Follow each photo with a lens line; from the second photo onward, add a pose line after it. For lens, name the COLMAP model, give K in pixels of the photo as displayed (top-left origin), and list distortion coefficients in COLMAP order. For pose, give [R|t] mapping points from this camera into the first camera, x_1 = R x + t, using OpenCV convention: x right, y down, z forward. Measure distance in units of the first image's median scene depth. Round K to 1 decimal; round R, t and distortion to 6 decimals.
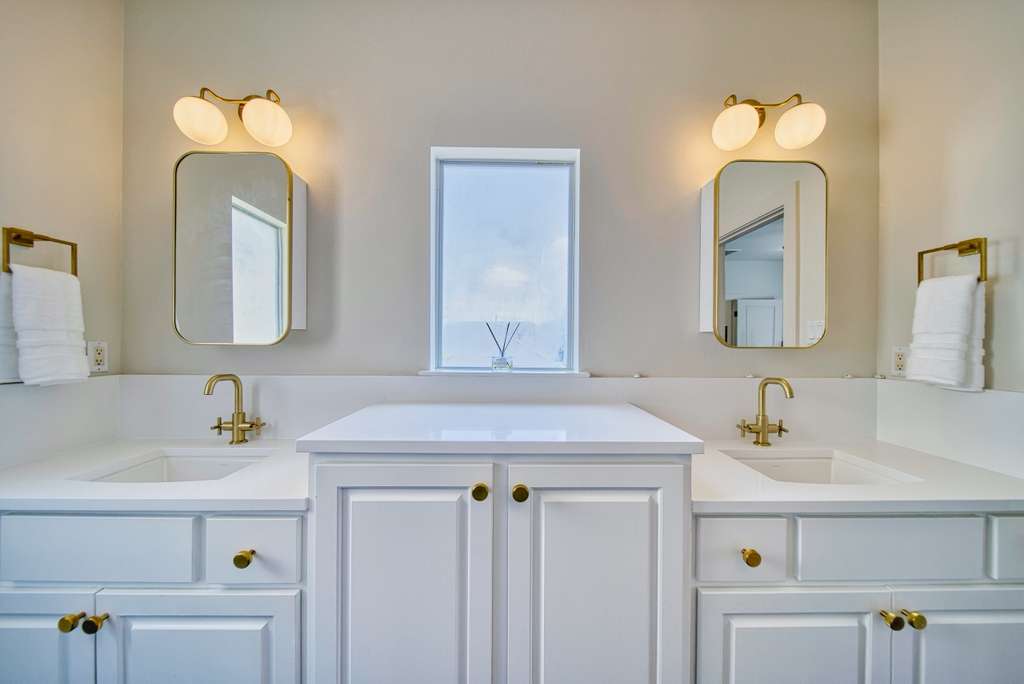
lens RADIAL K [[353.4, 0, 510.3], [0, 353.4, 341.8], [0, 0, 1]] dist [-0.001255, -0.000149]
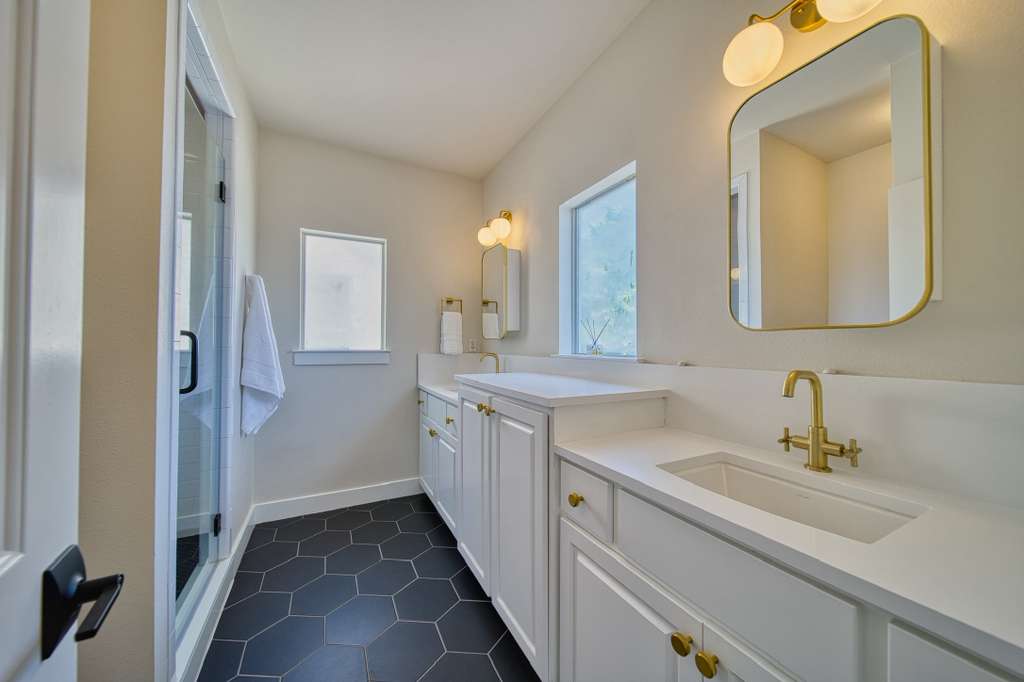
lens RADIAL K [[353.4, 0, 510.3], [0, 353.4, 340.8], [0, 0, 1]] dist [-0.001255, -0.000149]
pose [[0.441599, -0.018784, -0.897016, 1.073469], [-0.003847, 0.999732, -0.022828, 0.062924], [0.897204, 0.013532, 0.441408, 0.172601]]
